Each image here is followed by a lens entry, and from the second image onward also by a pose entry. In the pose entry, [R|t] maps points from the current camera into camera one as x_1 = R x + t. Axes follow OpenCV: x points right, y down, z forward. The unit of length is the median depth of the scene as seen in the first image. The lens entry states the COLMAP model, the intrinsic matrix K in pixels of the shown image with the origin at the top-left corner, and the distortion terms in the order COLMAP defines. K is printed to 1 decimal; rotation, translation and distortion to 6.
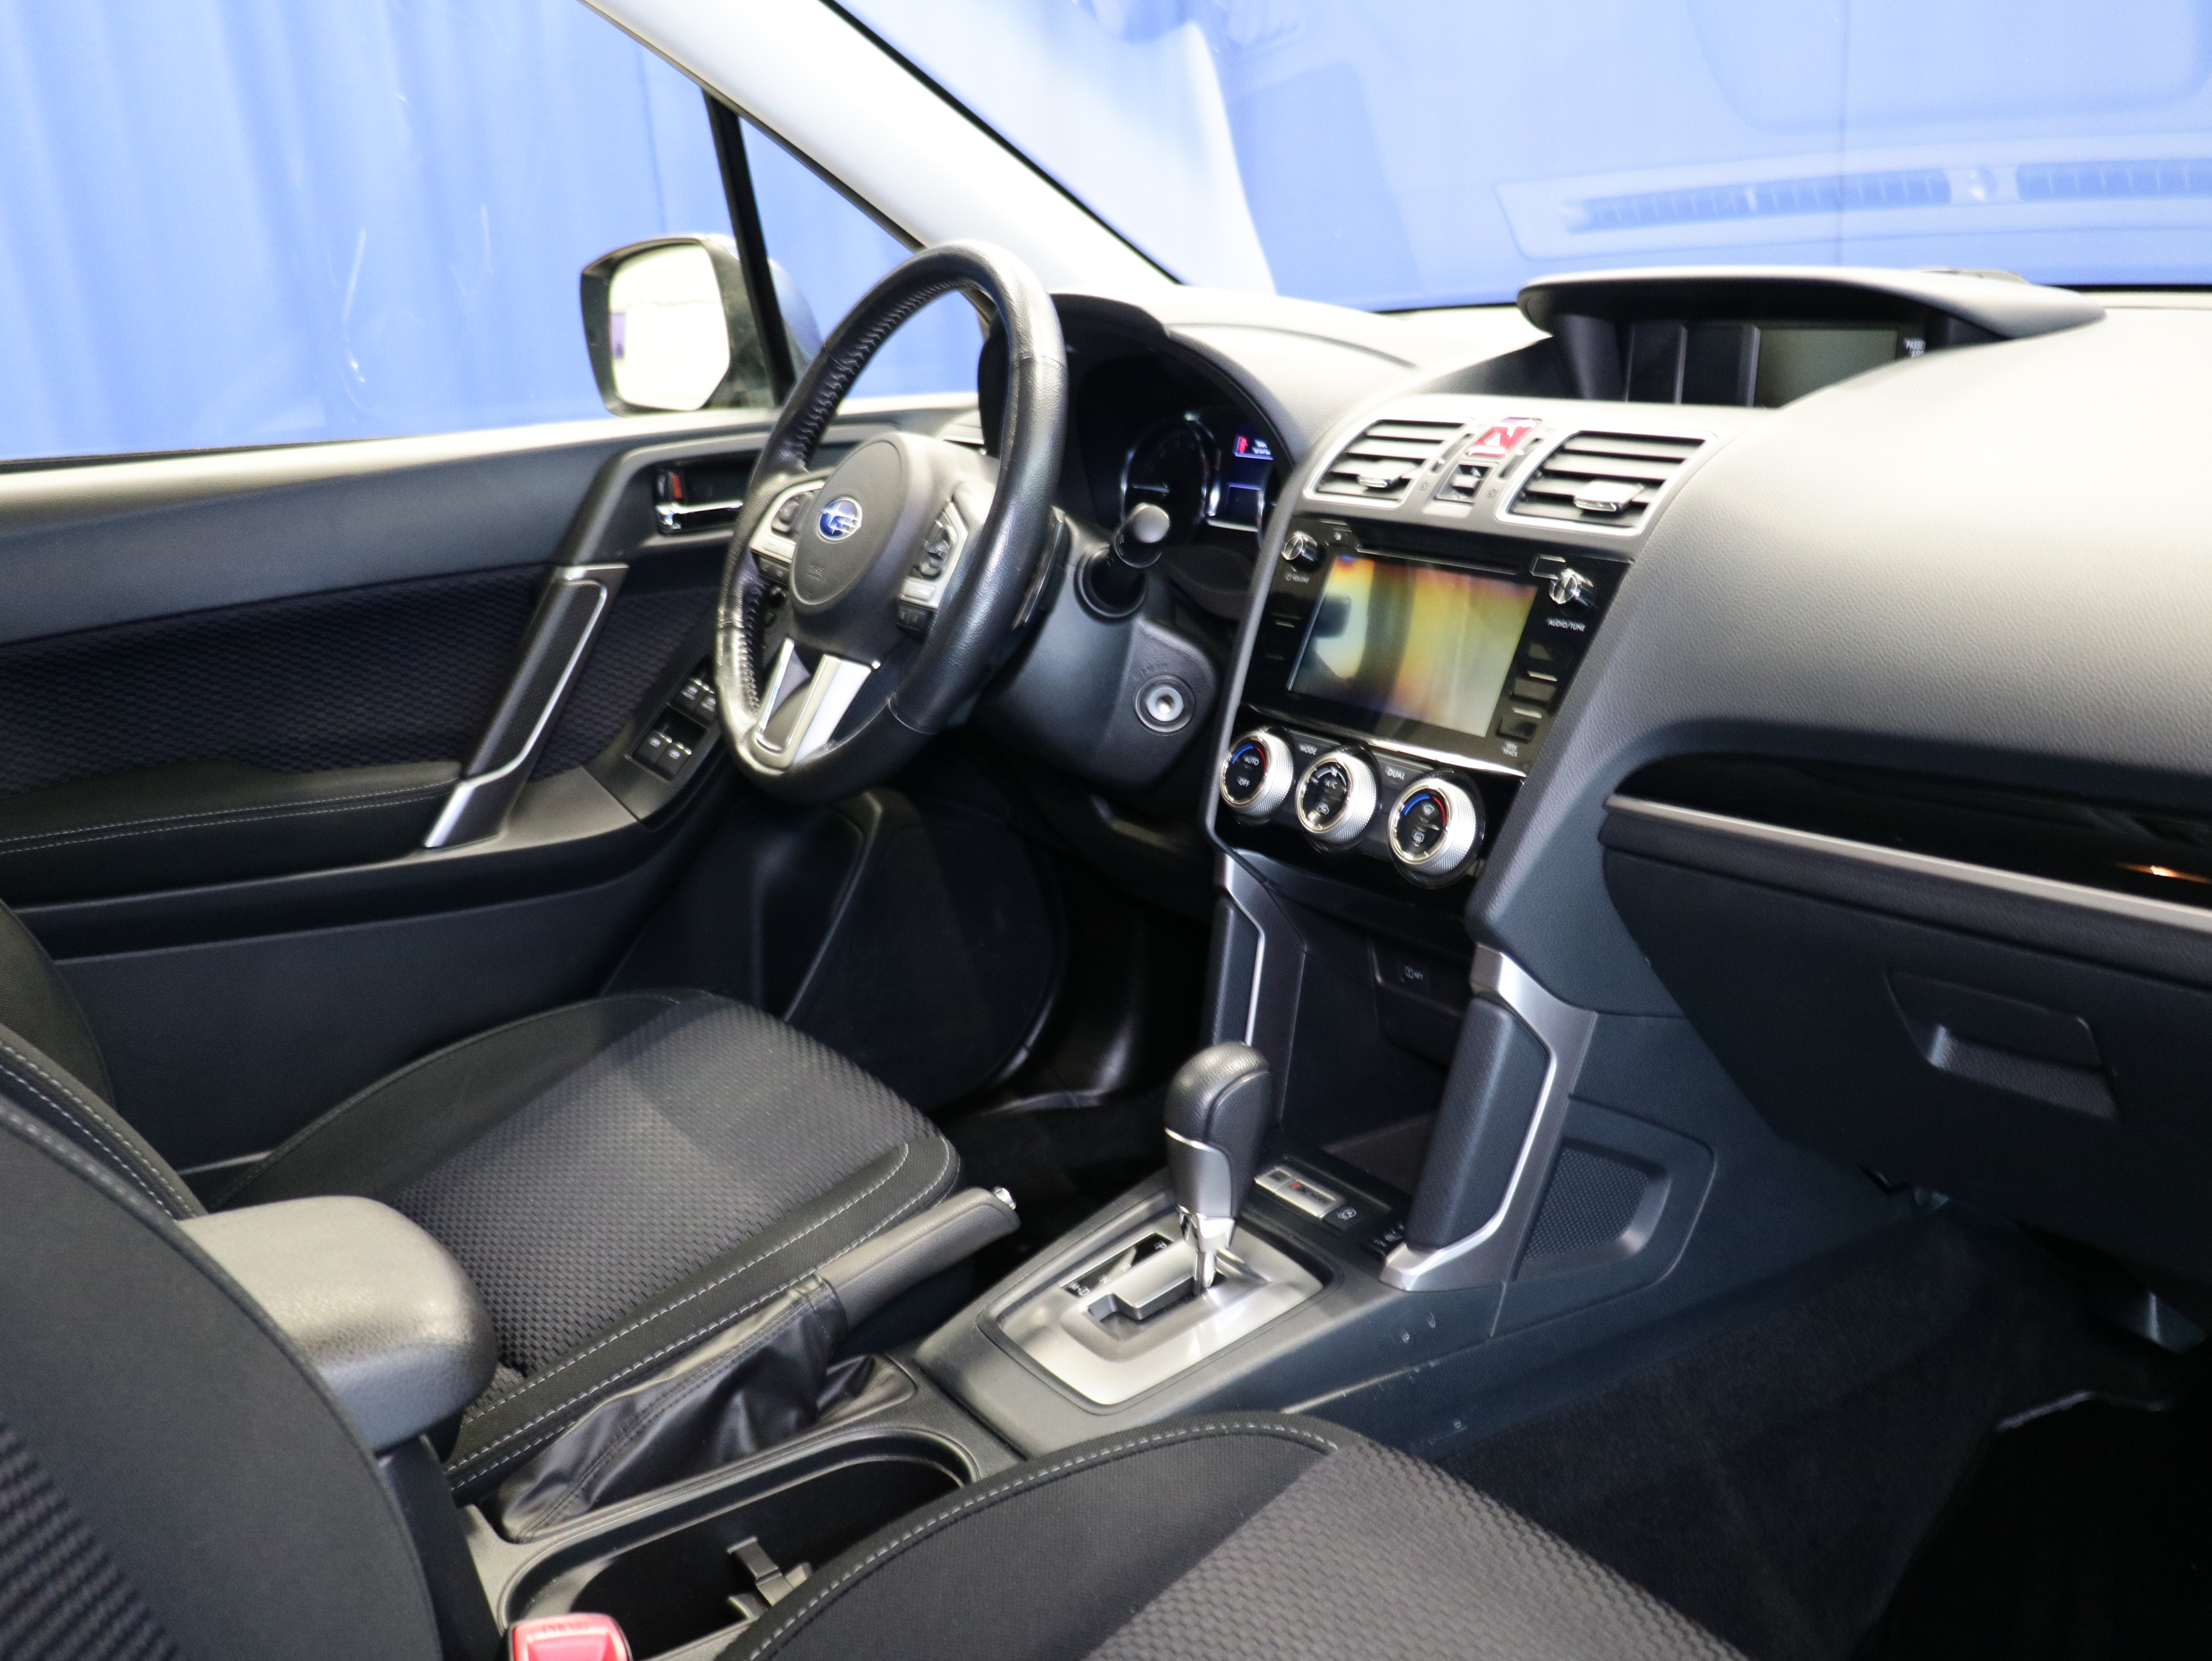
lens RADIAL K [[1847.9, 0, 1106.0], [0, 1847.9, 830.5], [0, 0, 1]] dist [-0.039624, 0.000663]
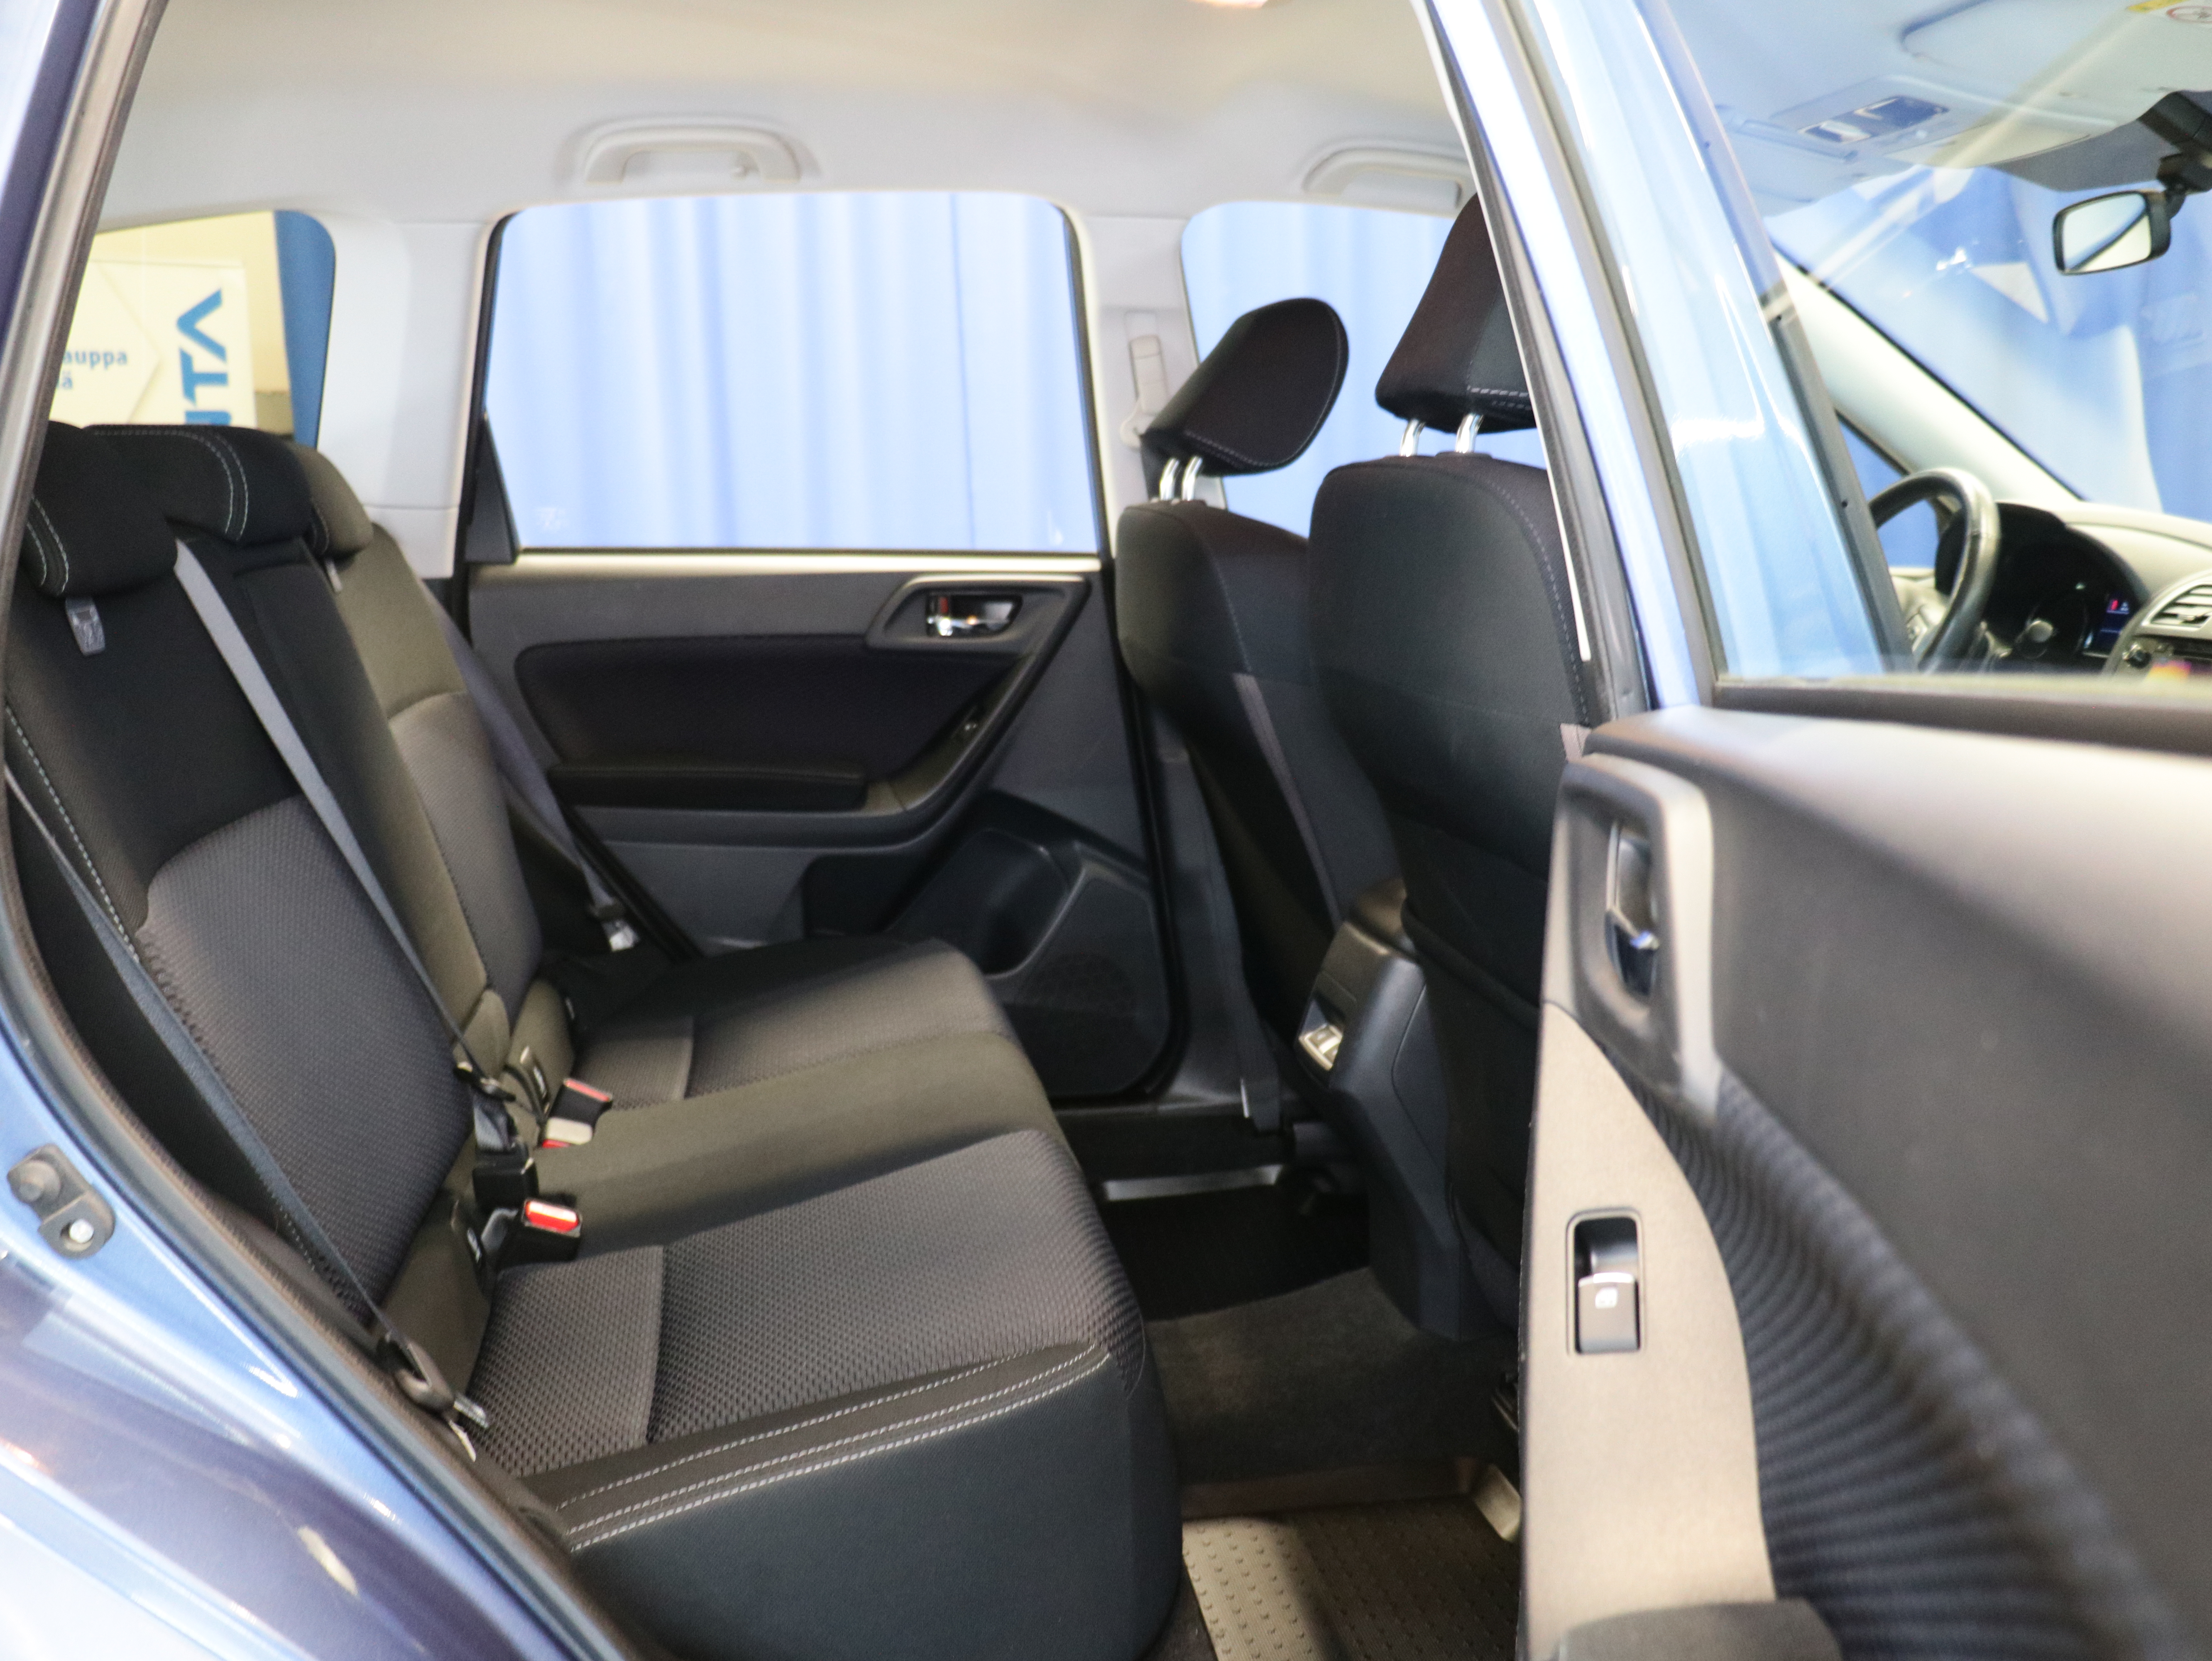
lens RADIAL K [[1847.9, 0, 1106.0], [0, 1847.9, 830.5], [0, 0, 1]] dist [-0.039624, 0.000663]
pose [[0.890706, 0.118355, -0.438902, 0.017304], [-0.166381, 0.983395, -0.072470, 0.274925], [0.423037, 0.137574, 0.895608, -0.843944]]
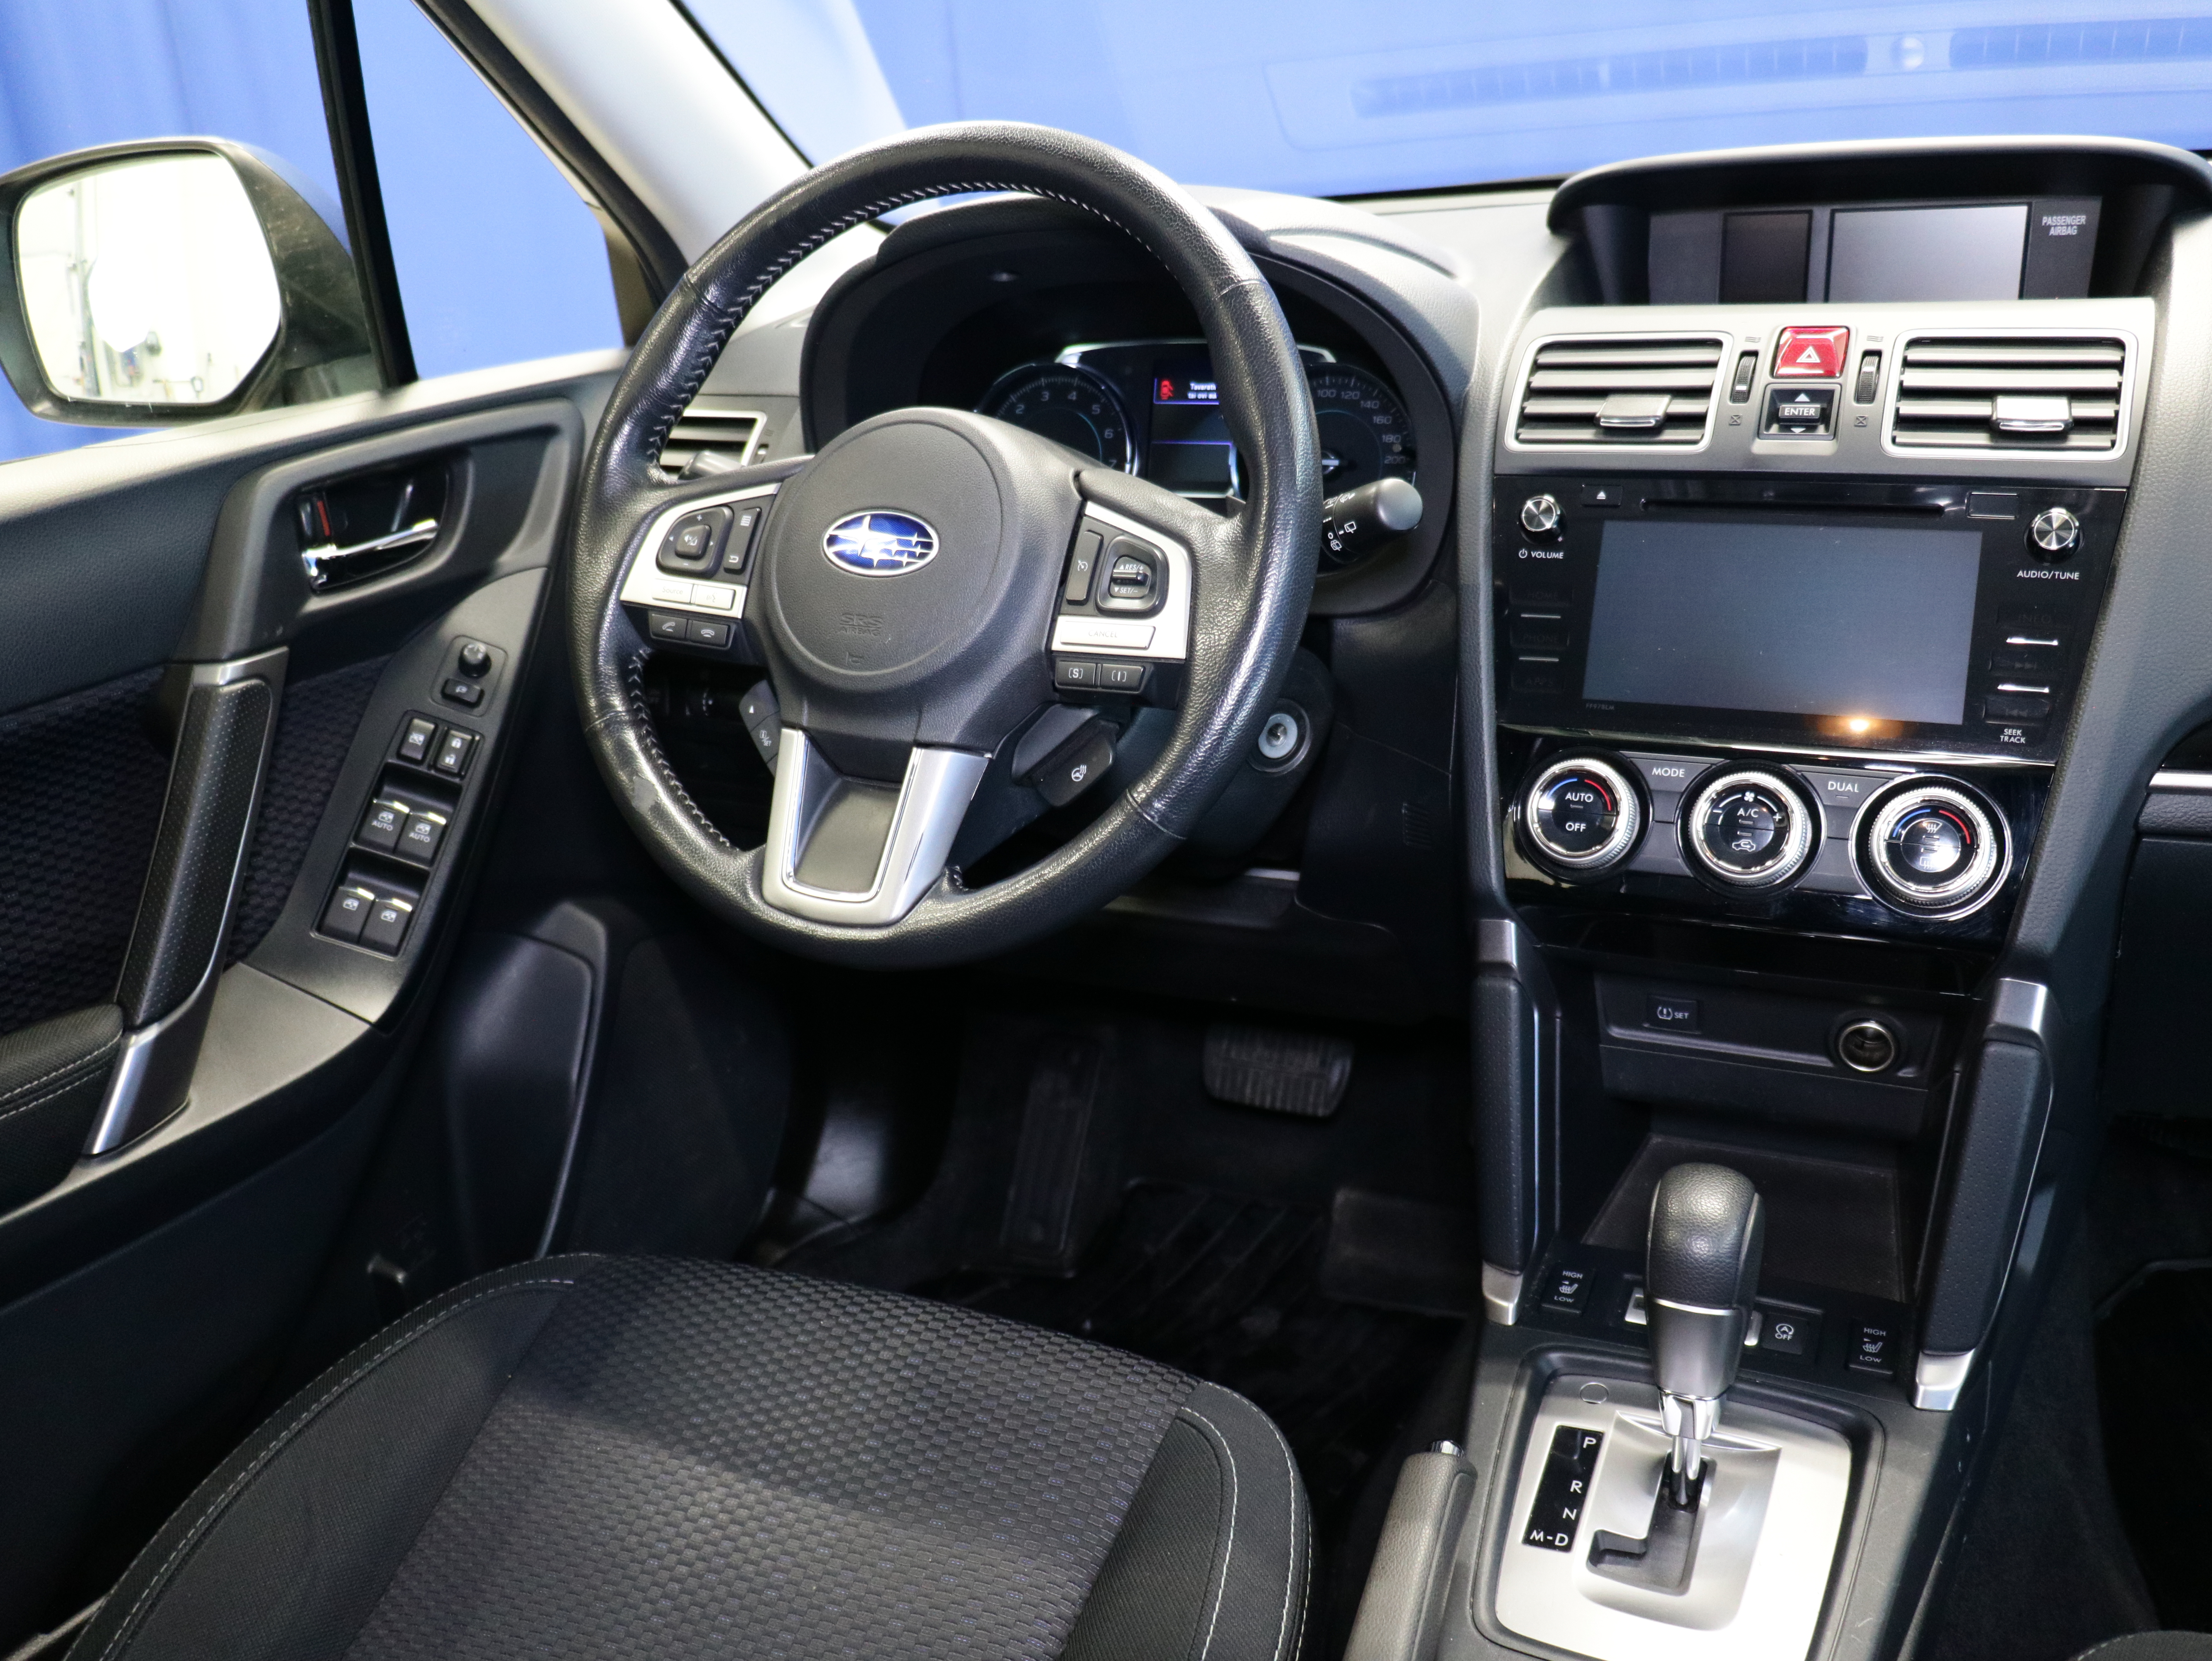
lens RADIAL K [[1847.9, 0, 1106.0], [0, 1847.9, 830.5], [0, 0, 1]] dist [-0.039624, 0.000663]
pose [[0.873776, -0.184852, 0.449828, -0.405526], [0.168023, 0.982735, 0.077464, -0.107585], [-0.456381, 0.007895, 0.889749, 0.377628]]
